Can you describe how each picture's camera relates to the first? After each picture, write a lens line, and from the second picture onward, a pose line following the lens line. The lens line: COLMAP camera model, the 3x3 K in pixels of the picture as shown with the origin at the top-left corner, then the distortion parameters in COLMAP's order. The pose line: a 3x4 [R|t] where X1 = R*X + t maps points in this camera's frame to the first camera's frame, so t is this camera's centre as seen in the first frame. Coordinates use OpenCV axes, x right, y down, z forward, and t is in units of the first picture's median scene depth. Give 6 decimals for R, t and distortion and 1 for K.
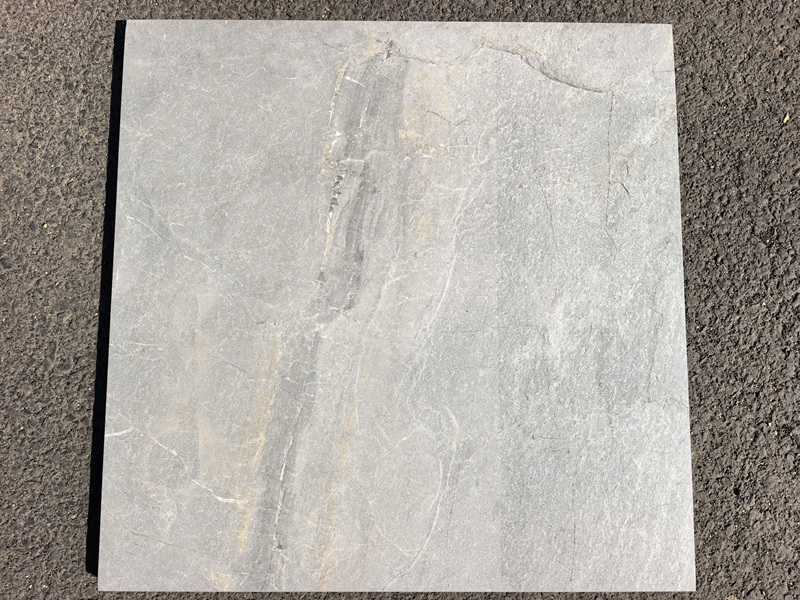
lens RADIAL K [[626.2, 0, 393.4], [0, 626.2, 296.5], [0, 0, 1]] dist [0.011014, -0.019828]
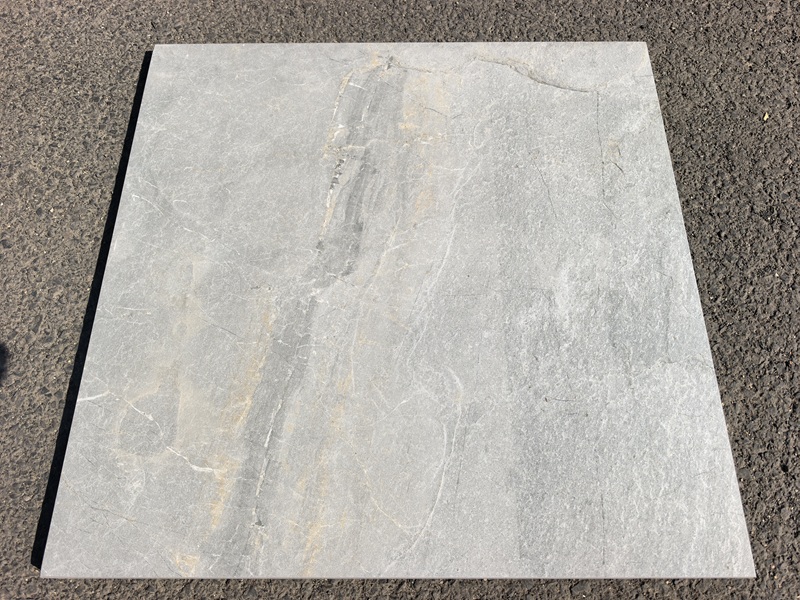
lens RADIAL K [[626.2, 0, 399.5], [0, 626.2, 305.5], [0, 0, 1]] dist [0.011014, -0.019828]
pose [[0.999892, -0.006687, -0.013067, 0.022882], [0.002332, 0.951258, -0.308389, 0.362582], [0.014492, 0.308325, 0.951171, 0.089854]]
